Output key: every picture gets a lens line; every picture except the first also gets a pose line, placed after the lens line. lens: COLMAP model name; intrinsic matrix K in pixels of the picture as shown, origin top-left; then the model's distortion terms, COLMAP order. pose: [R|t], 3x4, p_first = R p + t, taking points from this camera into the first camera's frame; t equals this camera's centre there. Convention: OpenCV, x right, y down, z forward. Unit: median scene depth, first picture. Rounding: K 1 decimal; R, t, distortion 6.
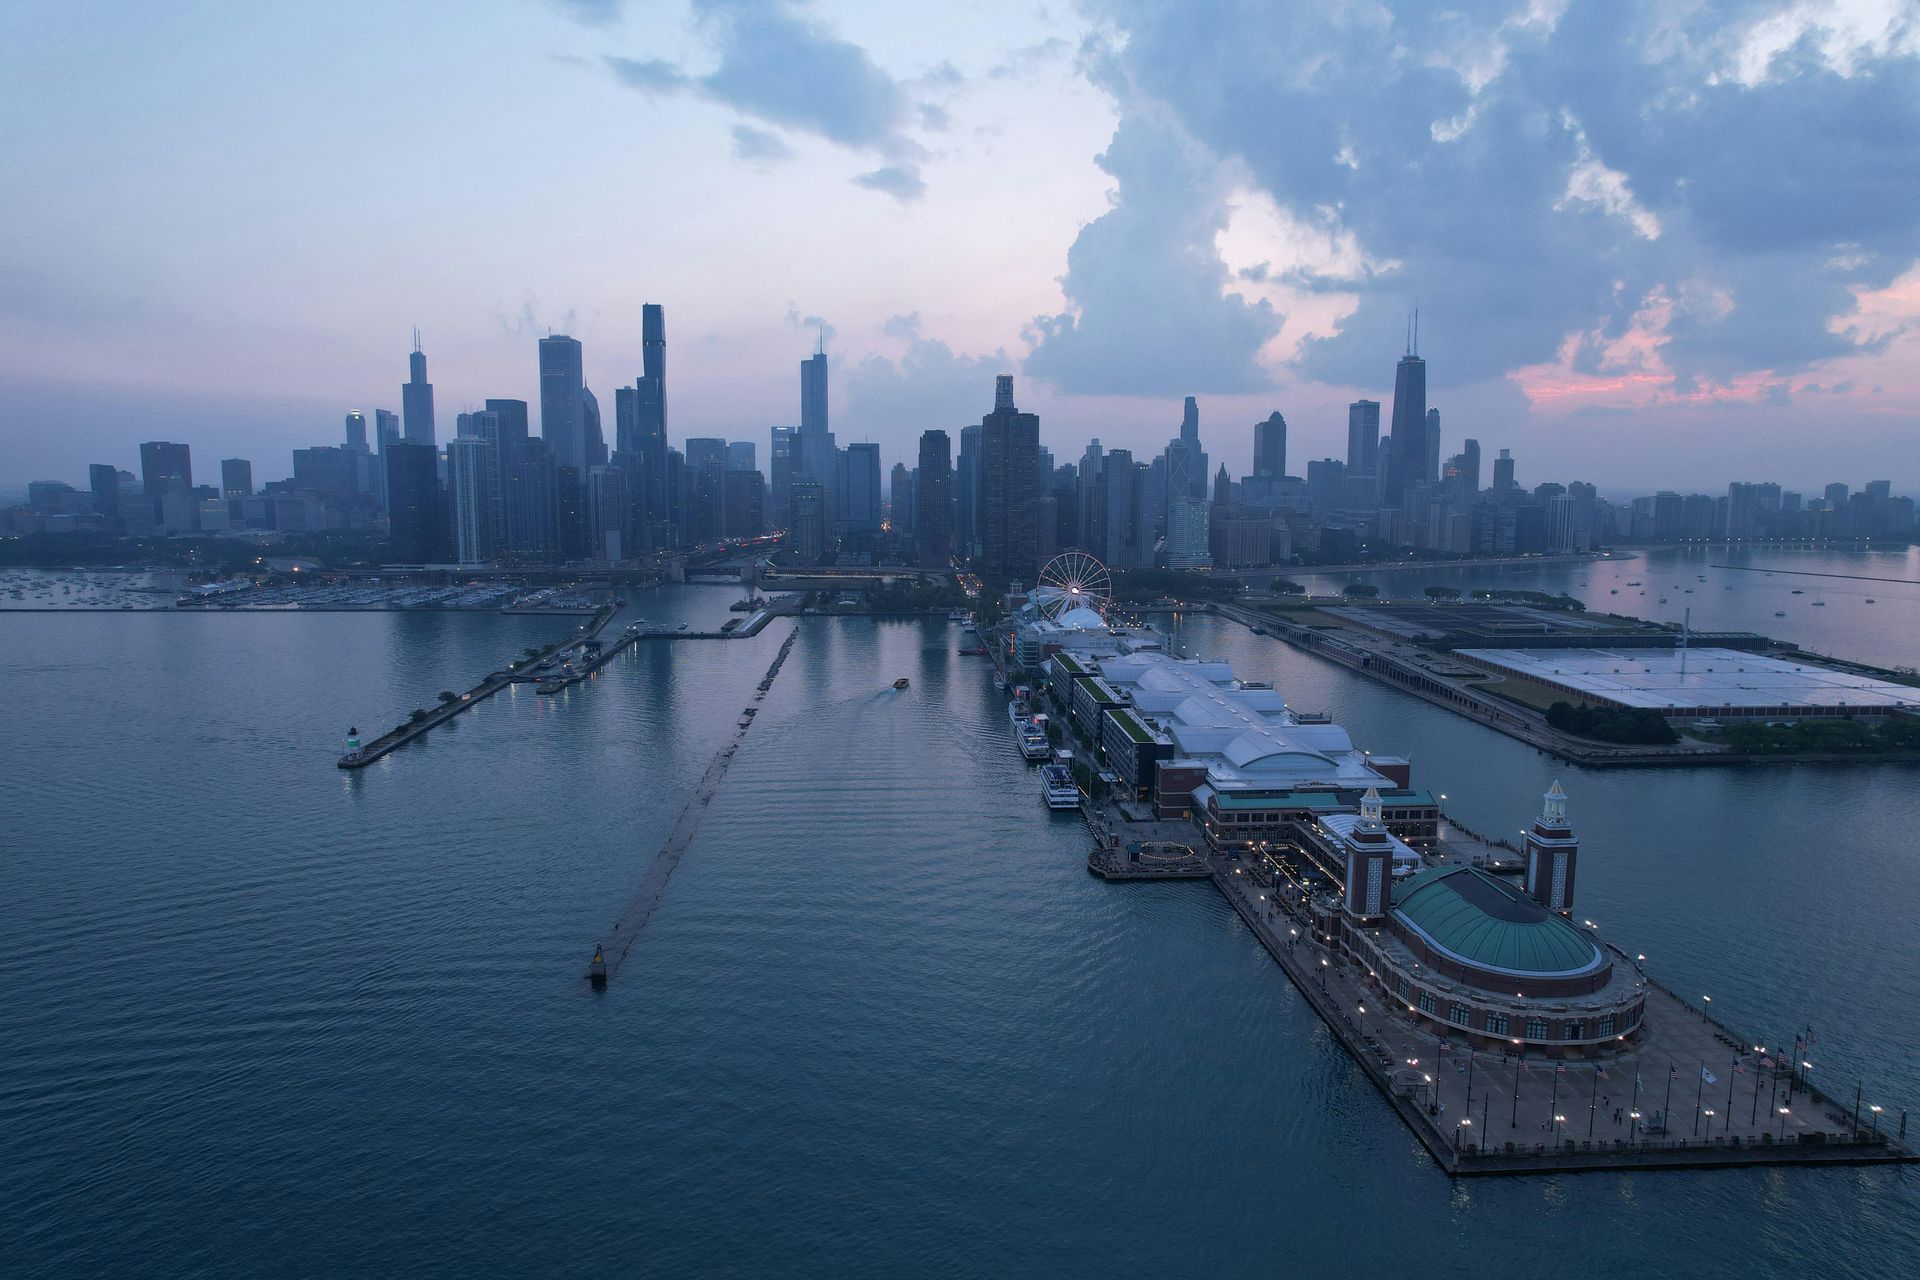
lens RADIAL K [[1372.9, 0, 960.0], [0, 1372.9, 640.0], [0, 0, 1]] dist [-0.000613, -0.001304]
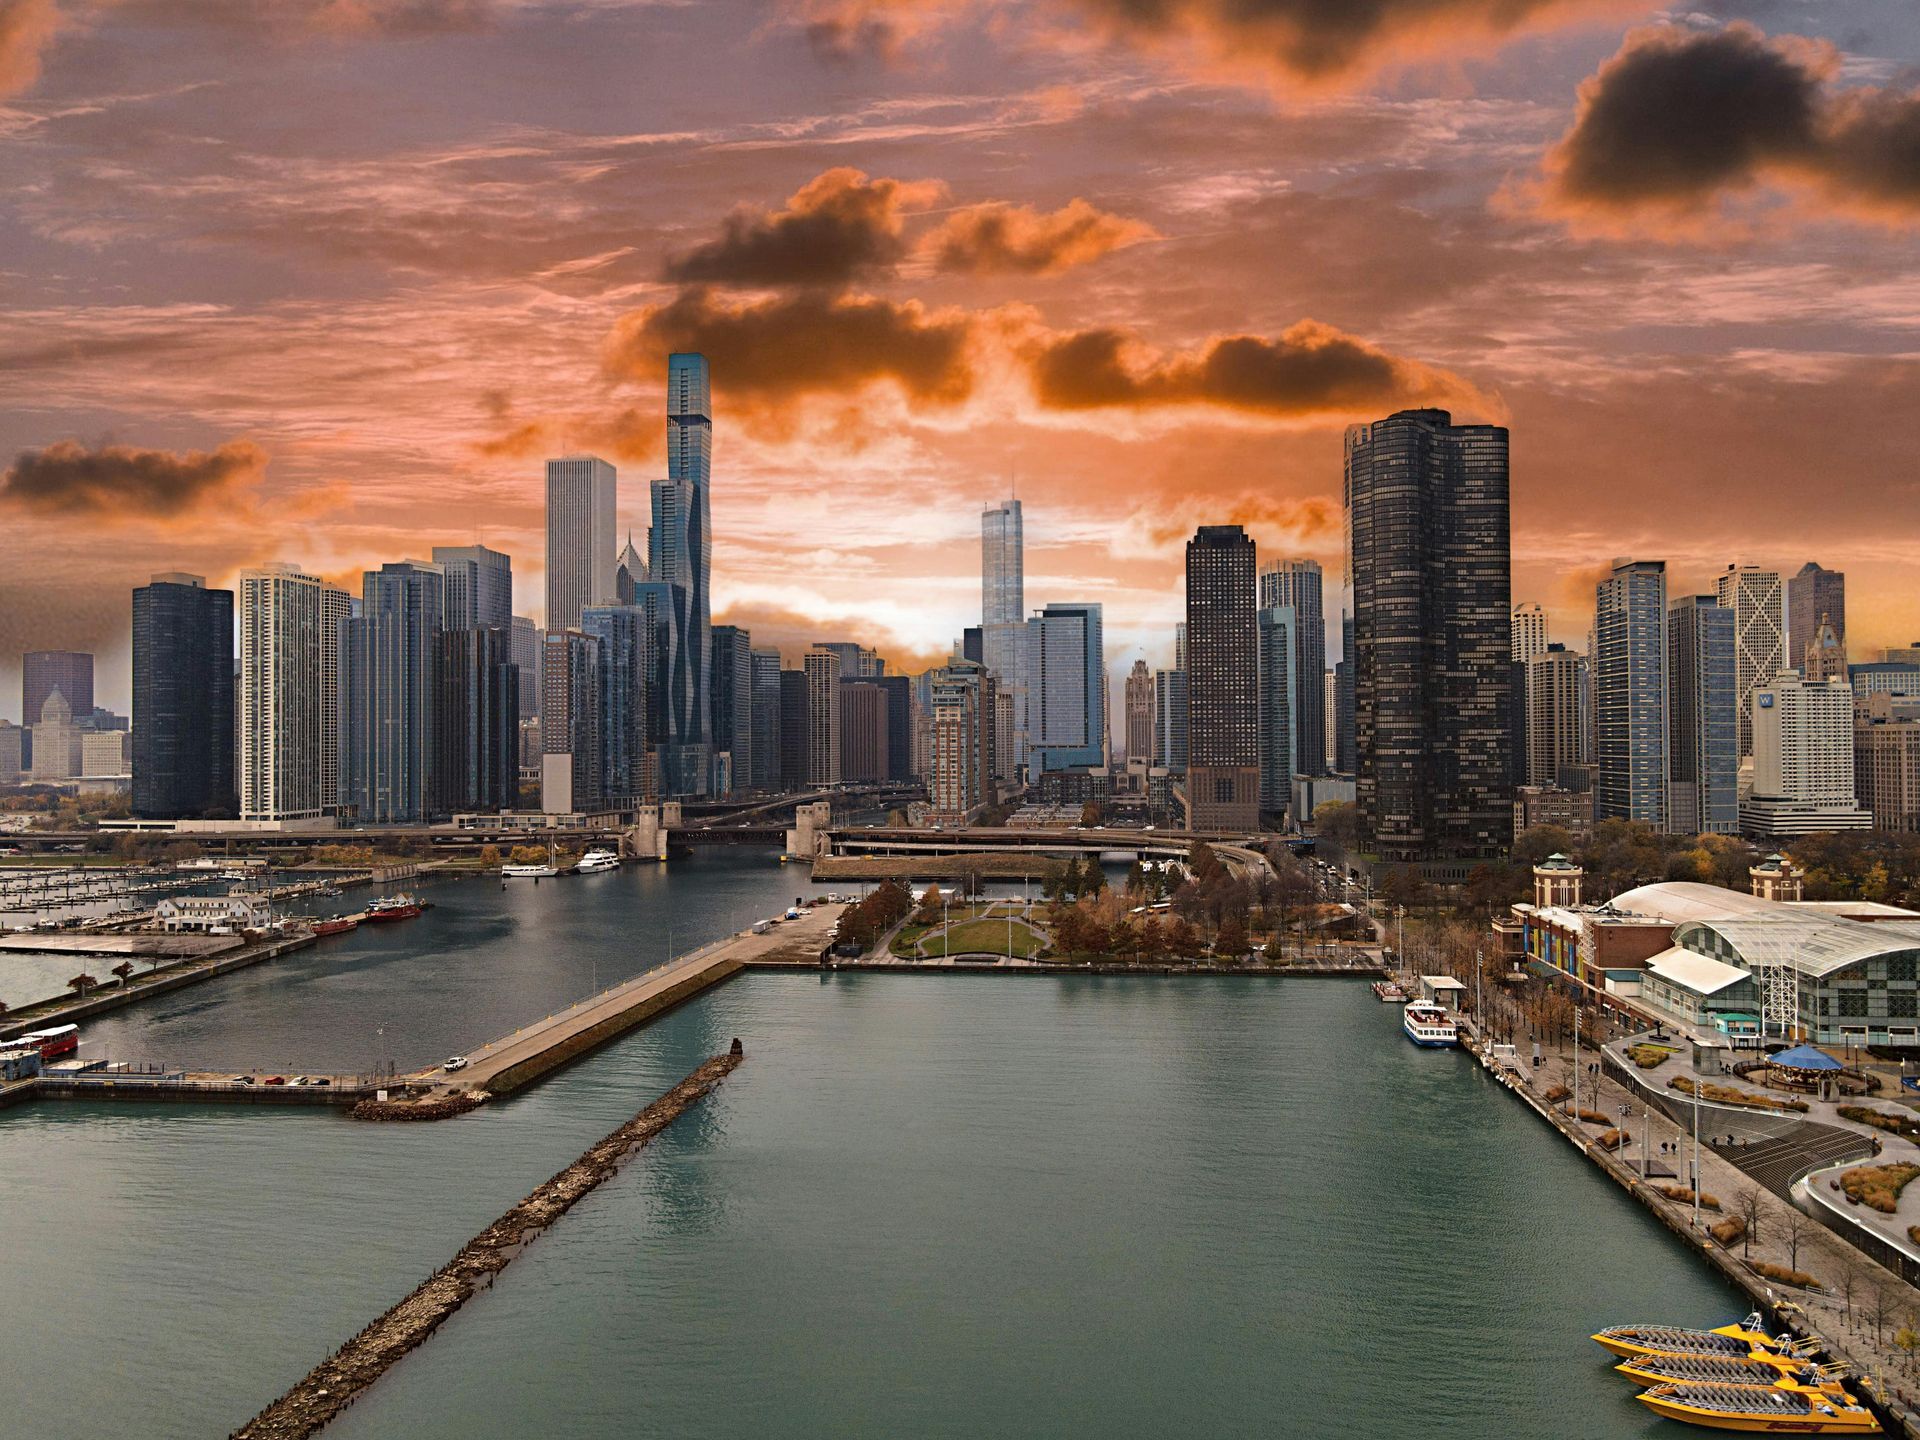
lens RADIAL K [[1519.8, 0, 960.0], [0, 1519.8, 720.0], [0, 0, 1]] dist [0.005625, 0.002155]
pose [[0.987359, -0.008697, -0.158264, -0.023462], [-0.012721, 0.990924, -0.133818, -0.020835], [0.157991, 0.134140, 0.978287, 0.495171]]
